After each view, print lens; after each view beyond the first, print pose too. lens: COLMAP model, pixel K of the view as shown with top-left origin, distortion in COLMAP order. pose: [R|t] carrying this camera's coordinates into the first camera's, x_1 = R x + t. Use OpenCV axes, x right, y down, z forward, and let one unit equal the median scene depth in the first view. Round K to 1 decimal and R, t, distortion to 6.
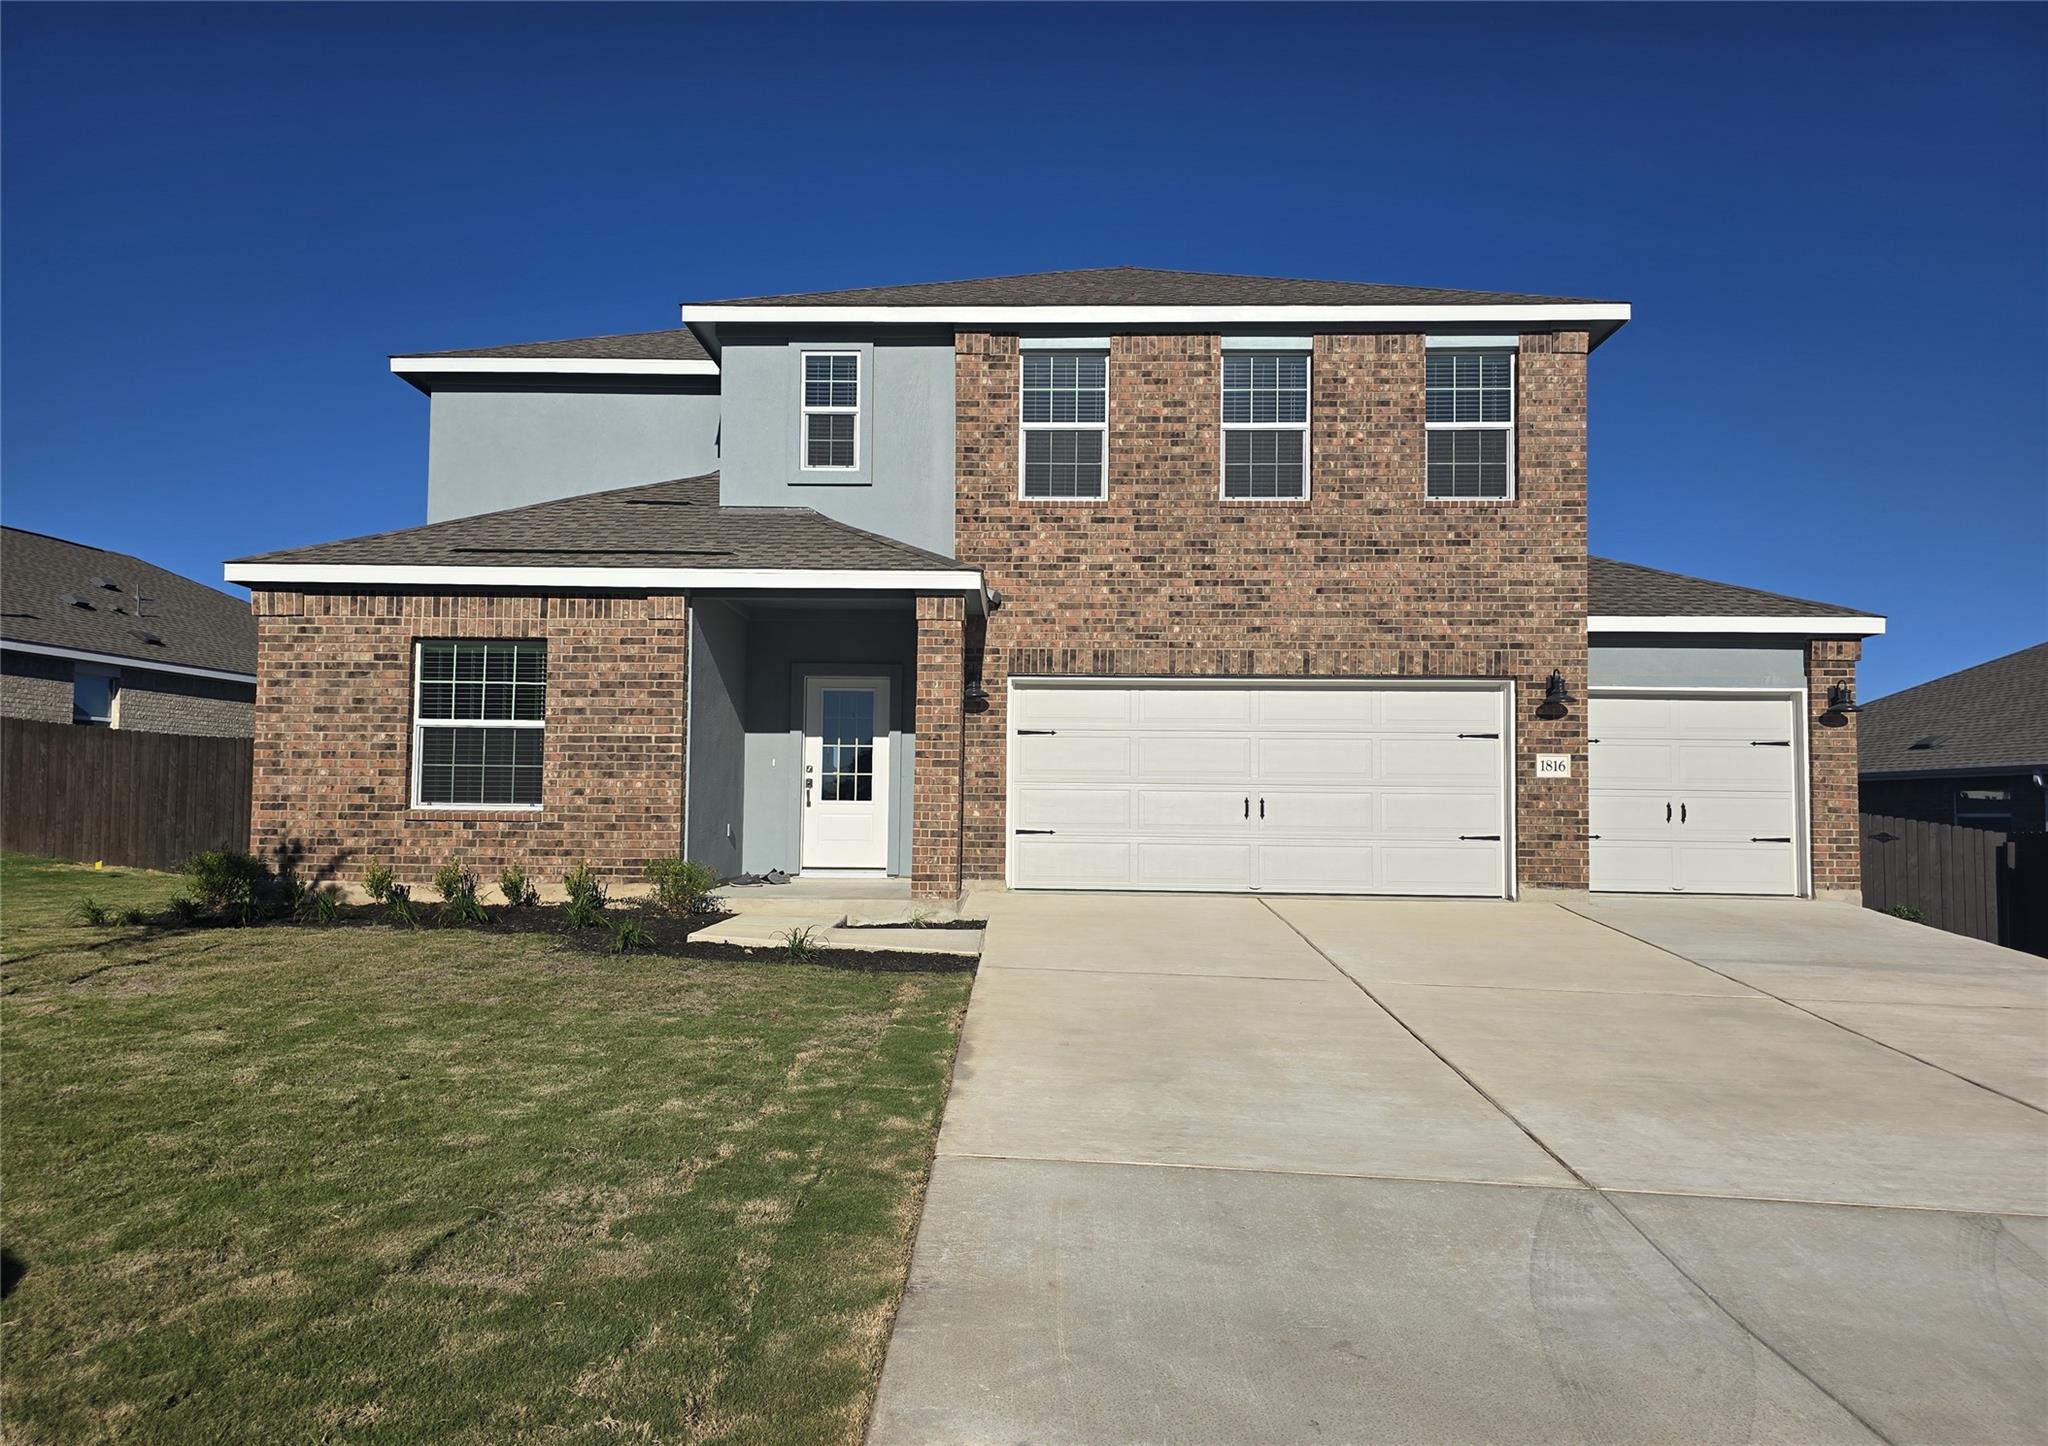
lens RADIAL K [[1319.2, 0, 1003.9], [0, 1319.2, 756.0], [0, 0, 1]] dist [0.051964, -0.055633]
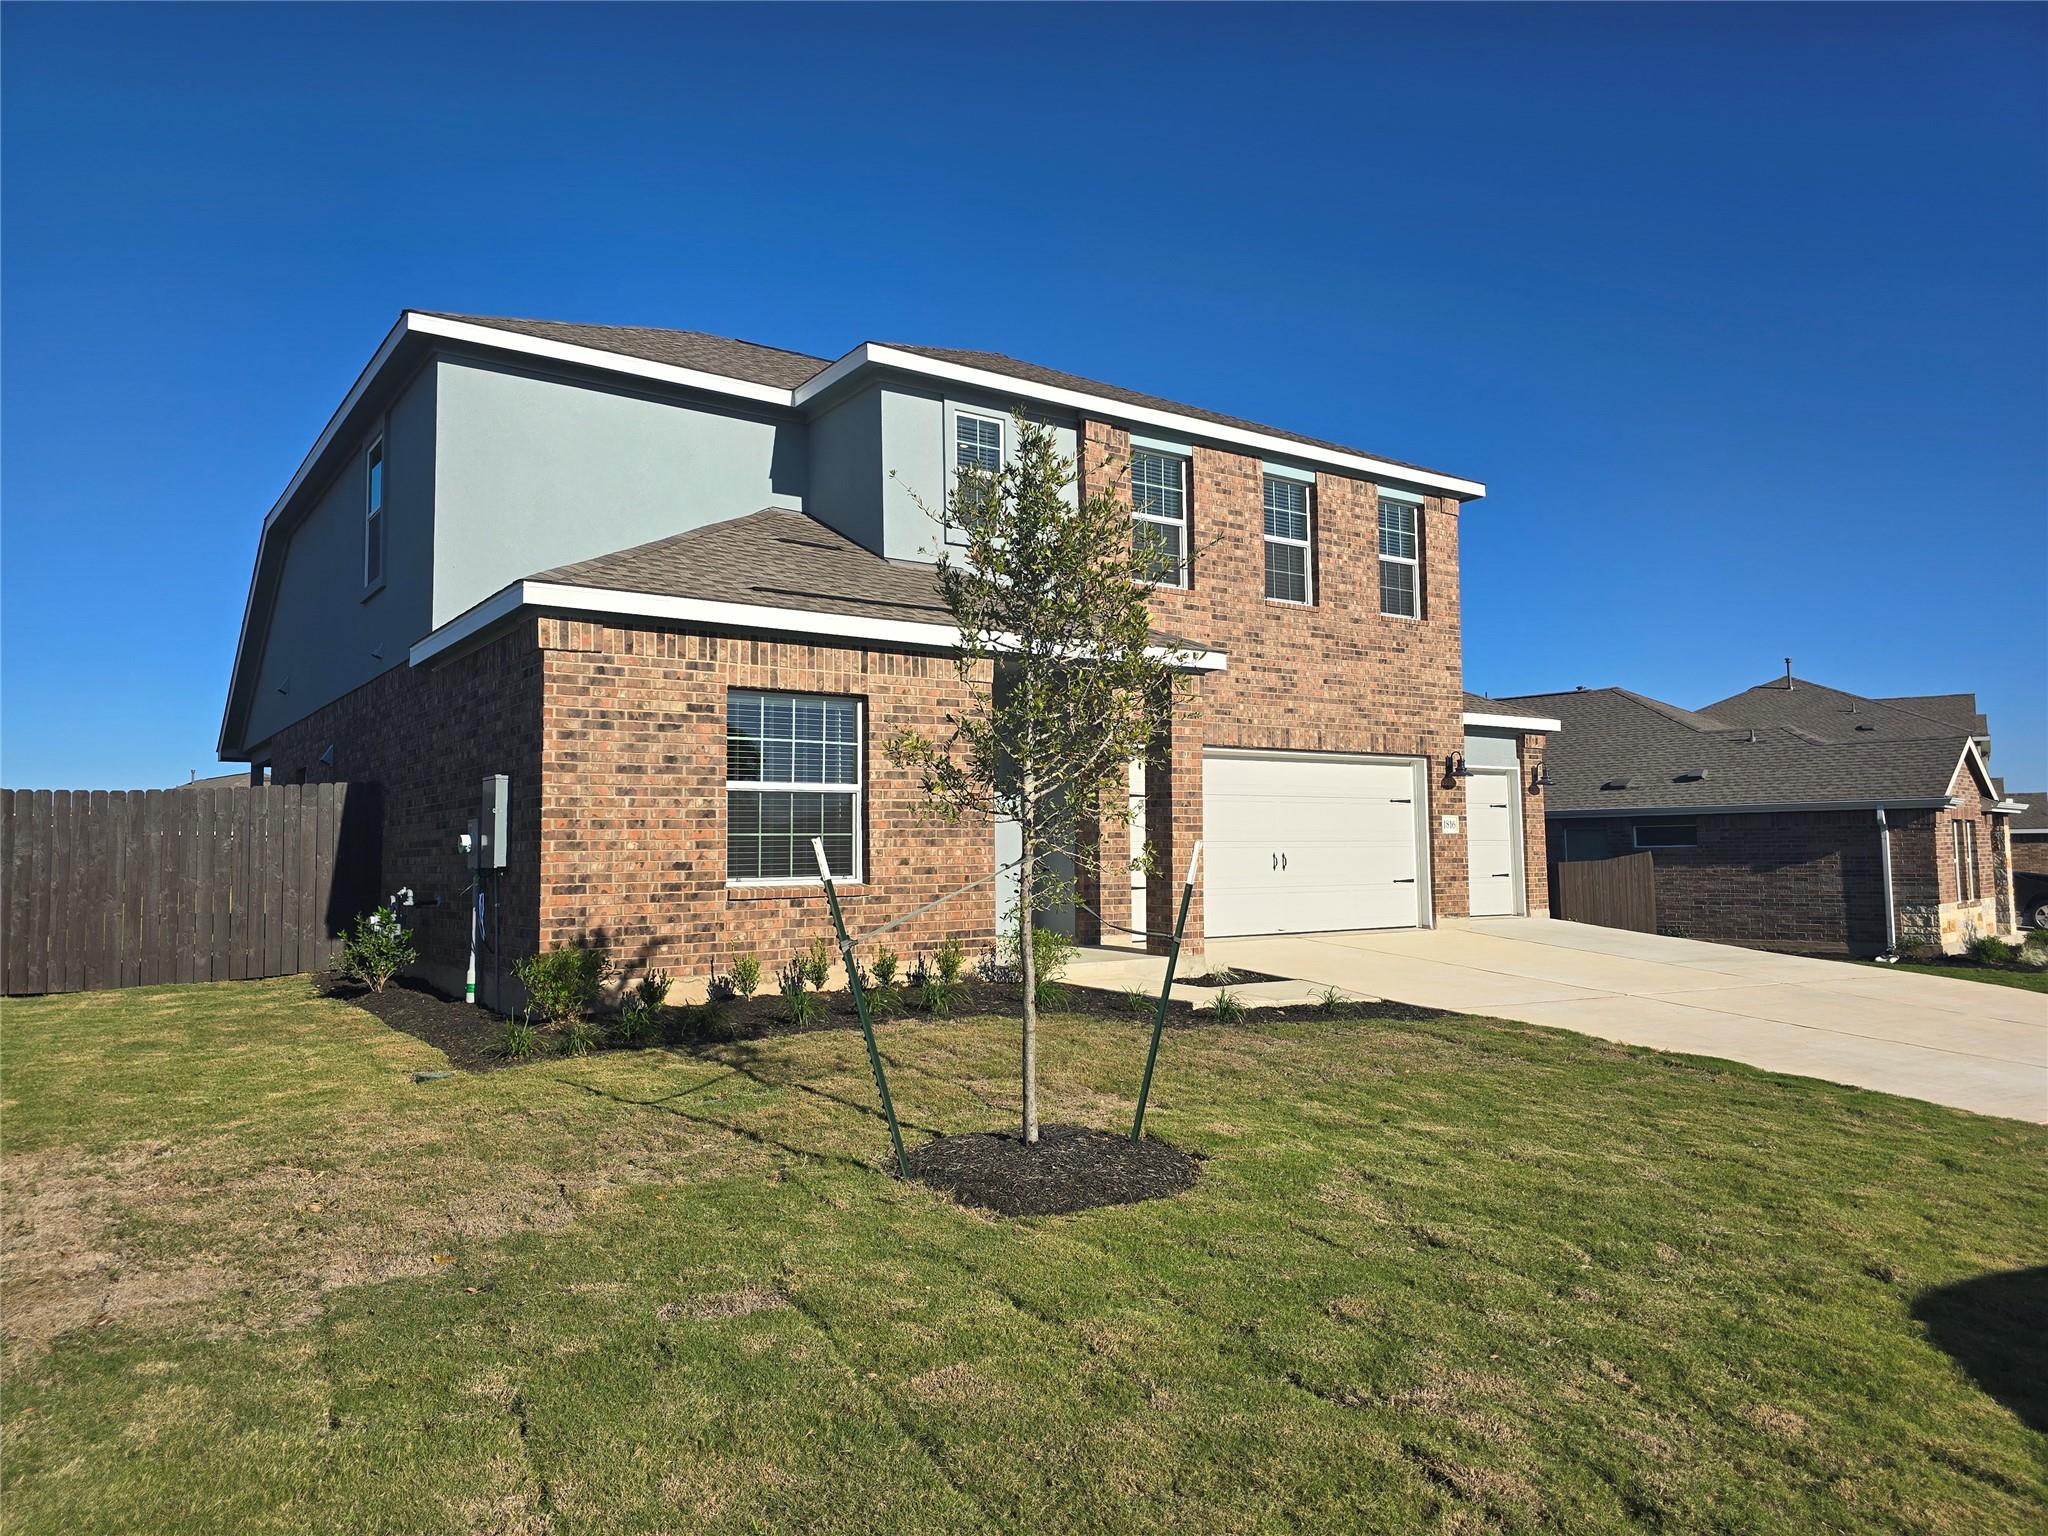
lens RADIAL K [[1375.6, 0, 1020.5], [0, 1375.6, 747.5], [0, 0, 1]] dist [0.064125, -0.066240]
pose [[0.798635, 0.026260, 0.601242, -0.753166], [-0.006773, 0.999376, -0.034652, -0.018276], [-0.601777, 0.023602, 0.798315, 0.158837]]
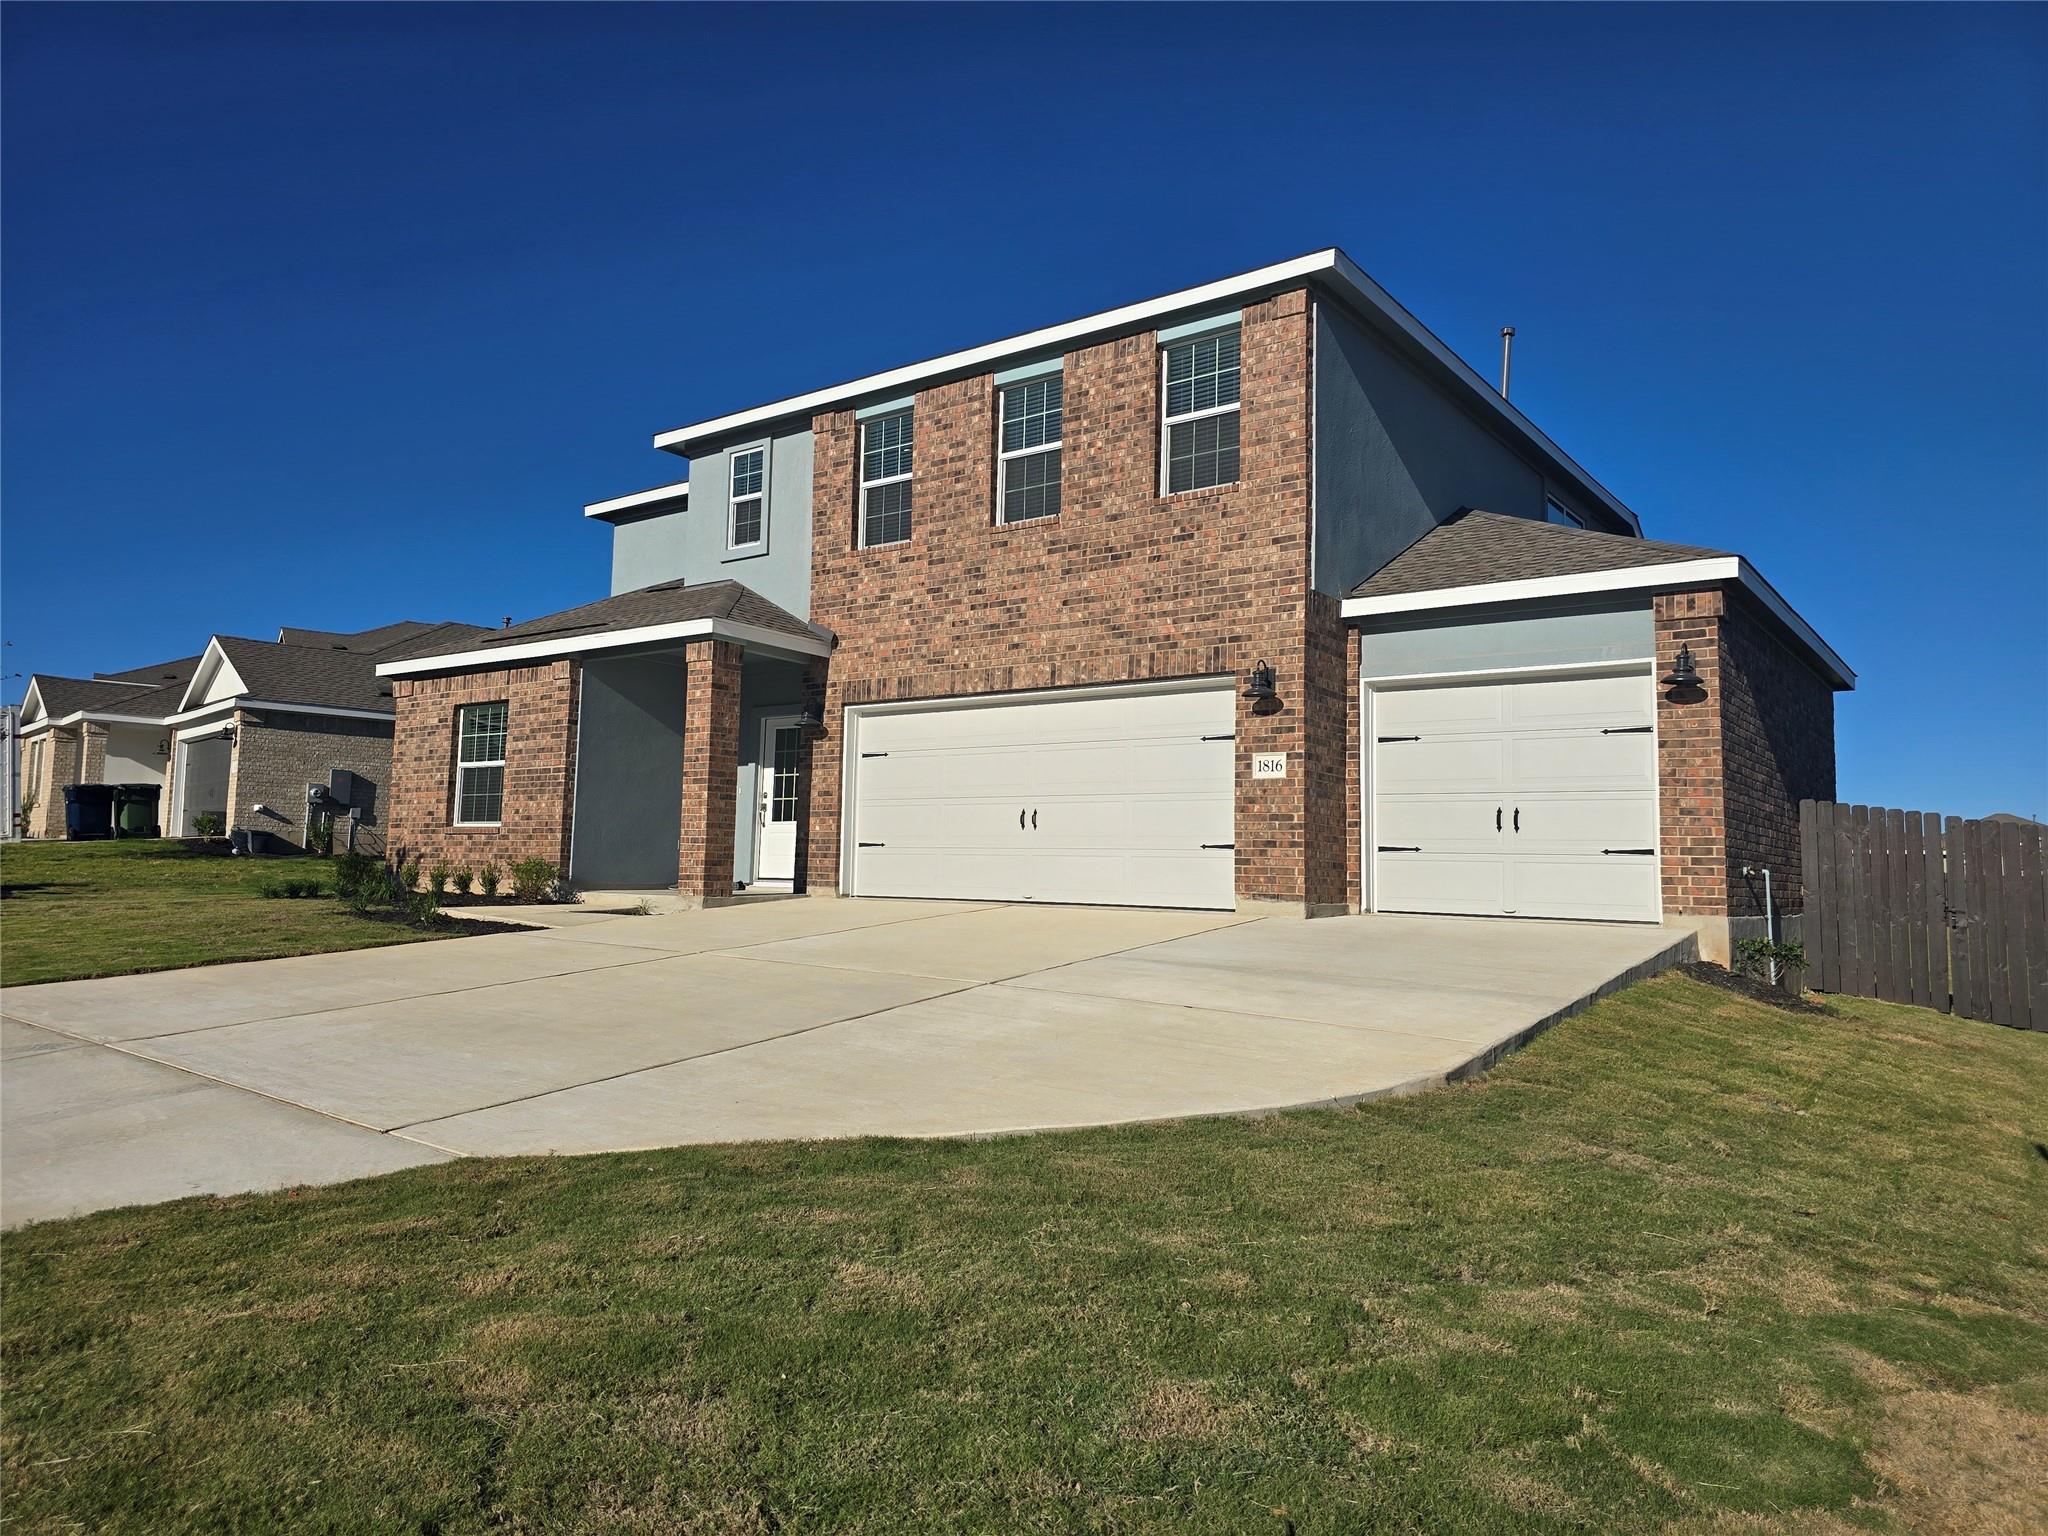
lens RADIAL K [[1340.8, 0, 1038.3], [0, 1340.8, 757.1], [0, 0, 1]] dist [0.073027, -0.085362]
pose [[0.823335, -0.043378, -0.565895, 0.804040], [0.013886, 0.998316, -0.056322, 0.051038], [0.567385, 0.038514, 0.822551, 0.150493]]
